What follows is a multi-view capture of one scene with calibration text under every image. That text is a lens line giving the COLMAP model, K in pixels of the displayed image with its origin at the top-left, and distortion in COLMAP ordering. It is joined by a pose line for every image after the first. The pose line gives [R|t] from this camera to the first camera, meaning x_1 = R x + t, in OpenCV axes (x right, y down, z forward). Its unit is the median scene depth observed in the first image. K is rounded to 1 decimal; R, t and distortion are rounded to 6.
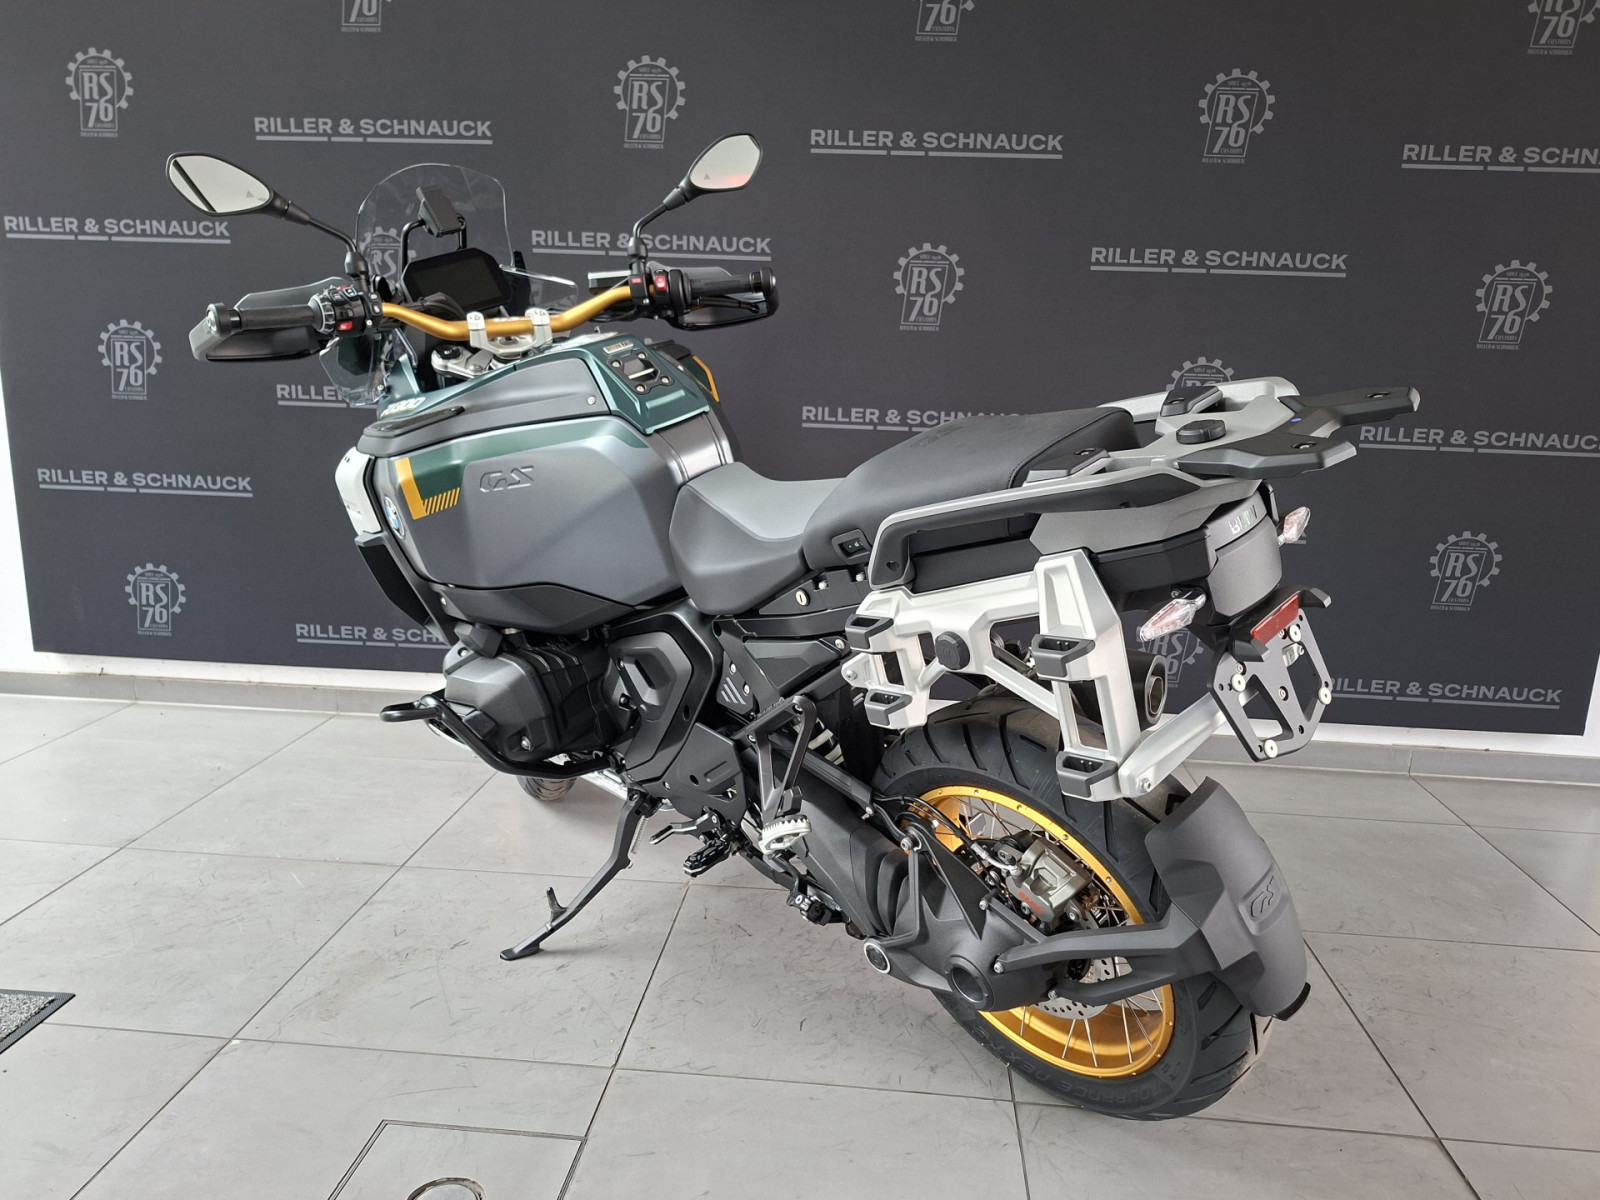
lens RADIAL K [[1157.6, 0, 822.3], [0, 1157.6, 631.1], [0, 0, 1]] dist [0.115624, -0.165545]
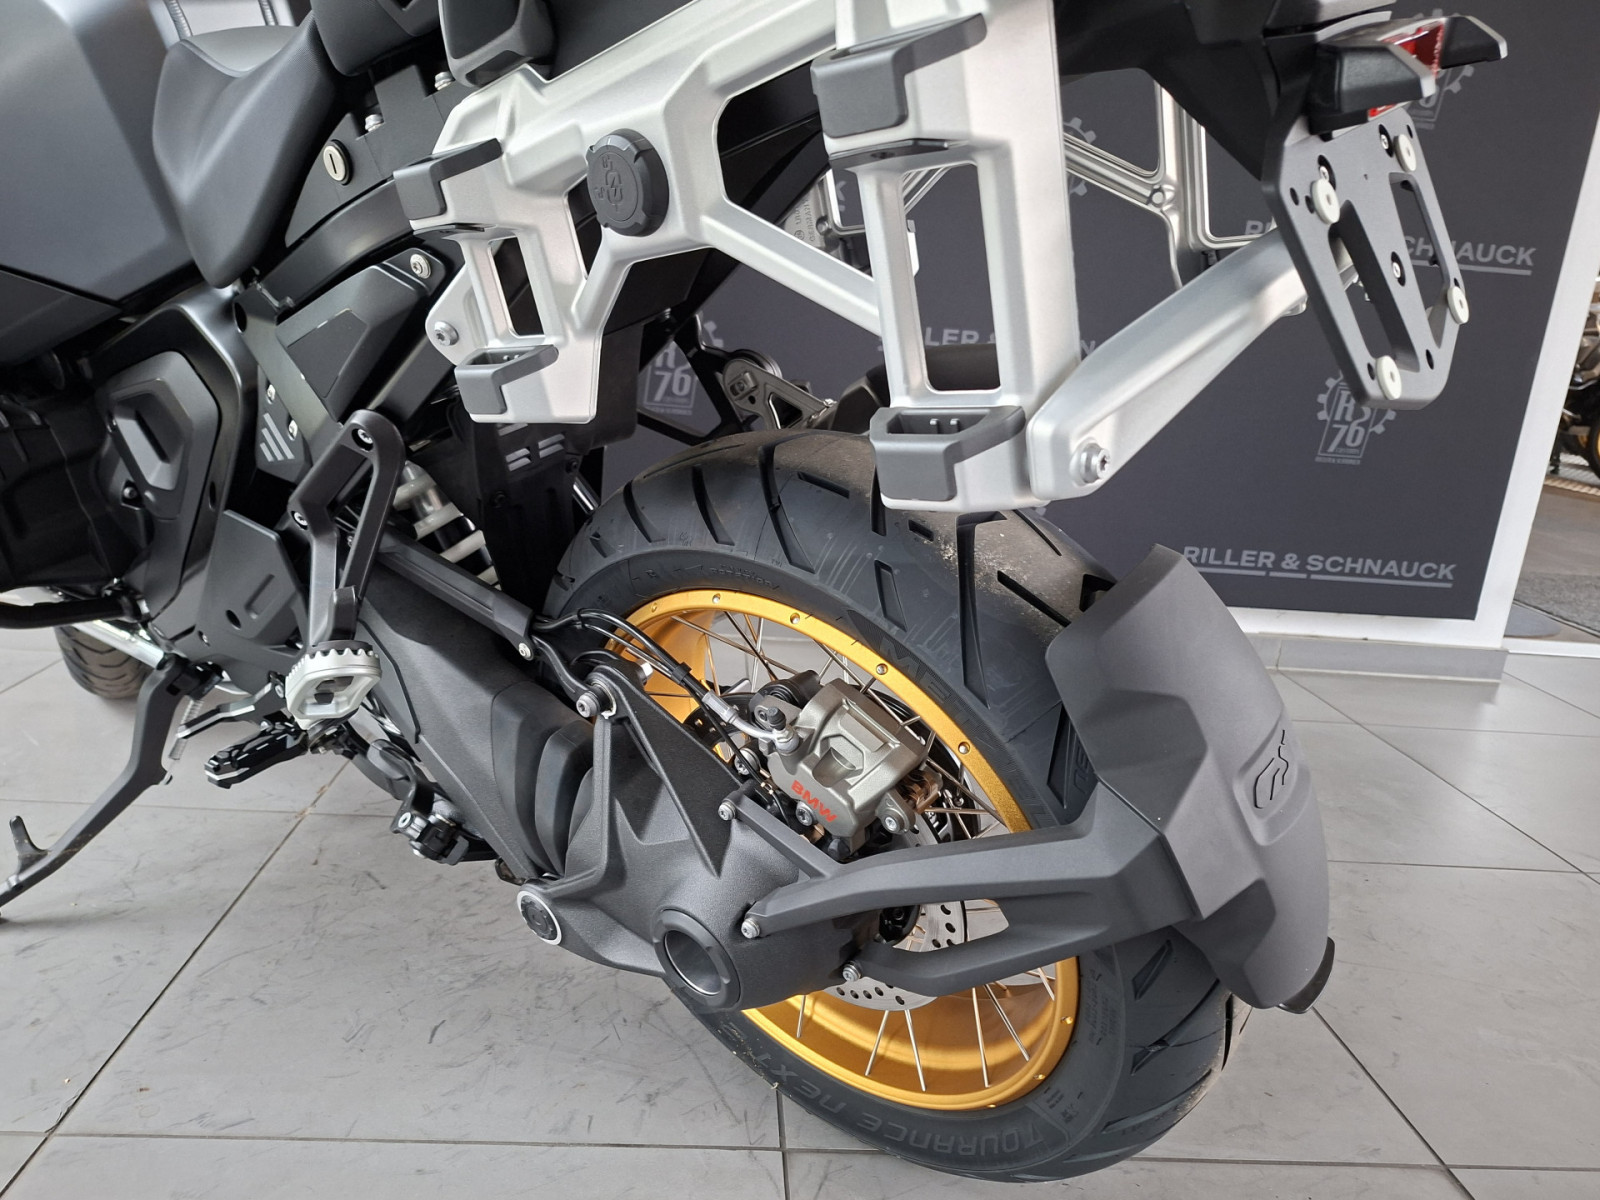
lens RADIAL K [[1157.6, 0, 822.3], [0, 1157.6, 631.1], [0, 0, 1]] dist [0.115624, -0.165545]
pose [[0.986628, 0.005797, 0.162883, 0.093108], [-0.012494, 0.999117, 0.040122, 0.129501], [-0.162506, -0.041620, 0.985829, 0.469552]]
